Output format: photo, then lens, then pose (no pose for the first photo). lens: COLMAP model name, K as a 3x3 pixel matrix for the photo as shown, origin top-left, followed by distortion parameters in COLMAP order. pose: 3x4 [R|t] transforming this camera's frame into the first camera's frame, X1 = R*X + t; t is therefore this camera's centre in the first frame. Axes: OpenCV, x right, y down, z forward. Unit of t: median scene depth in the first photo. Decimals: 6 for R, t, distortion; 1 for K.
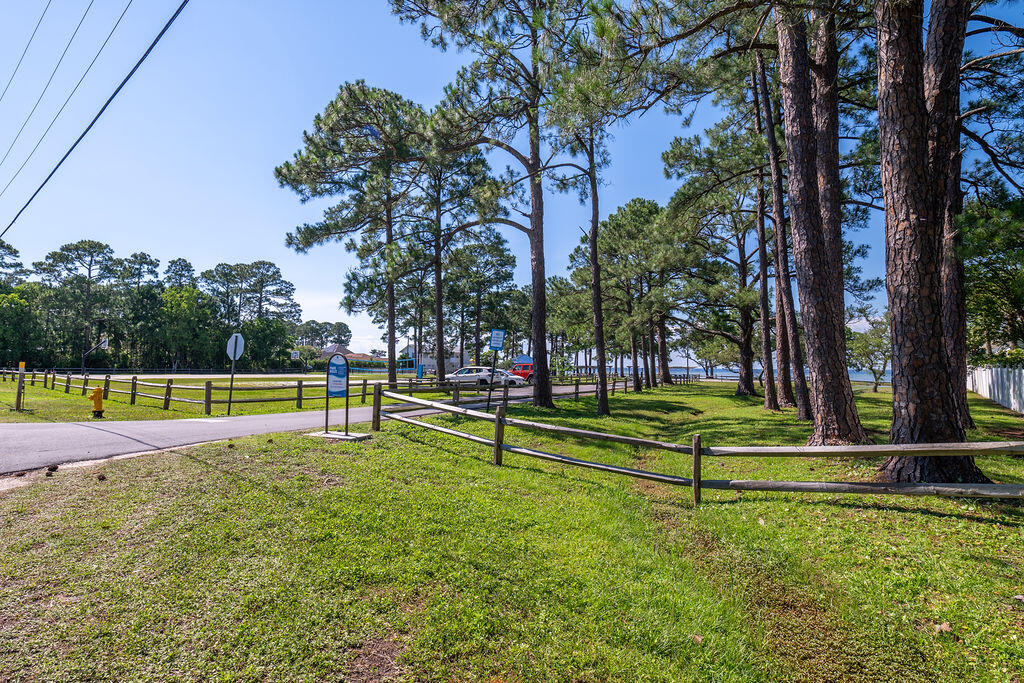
lens RADIAL K [[508.4, 0, 512.0], [0, 508.4, 341.5], [0, 0, 1]] dist [-0.000003, -0.000406]
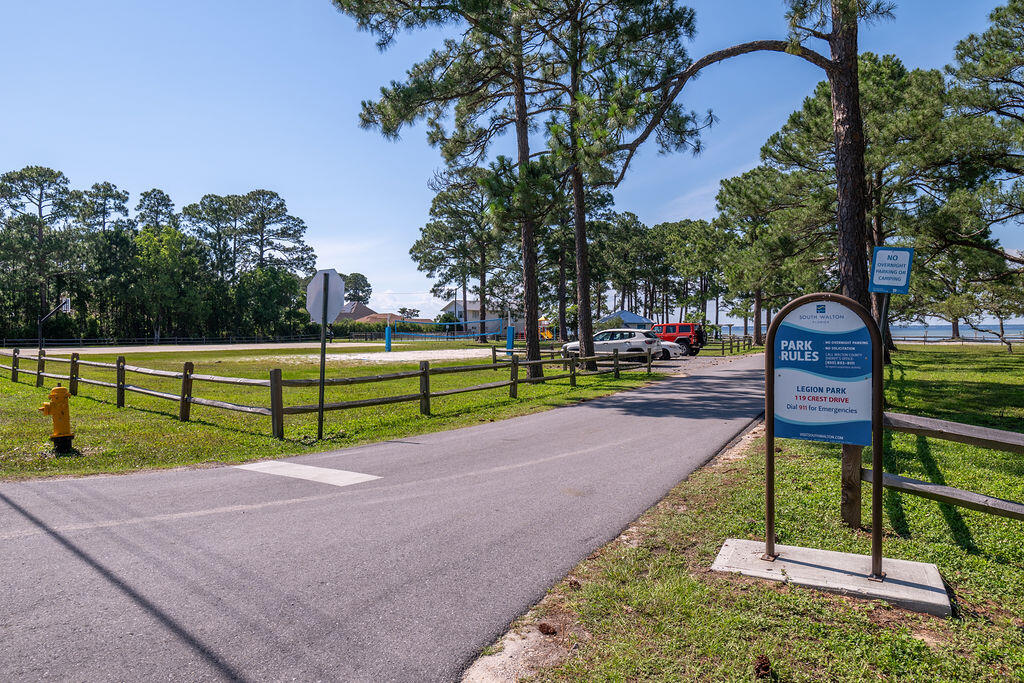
lens RADIAL K [[641.2, 0, 512.0], [0, 641.2, 341.5], [0, 0, 1]] dist [-0.002271, 0.002236]
pose [[0.997495, -0.014961, -0.069133, -0.075584], [0.019814, 0.997347, 0.070050, 0.003146], [0.067901, -0.071244, 0.995145, 0.093944]]
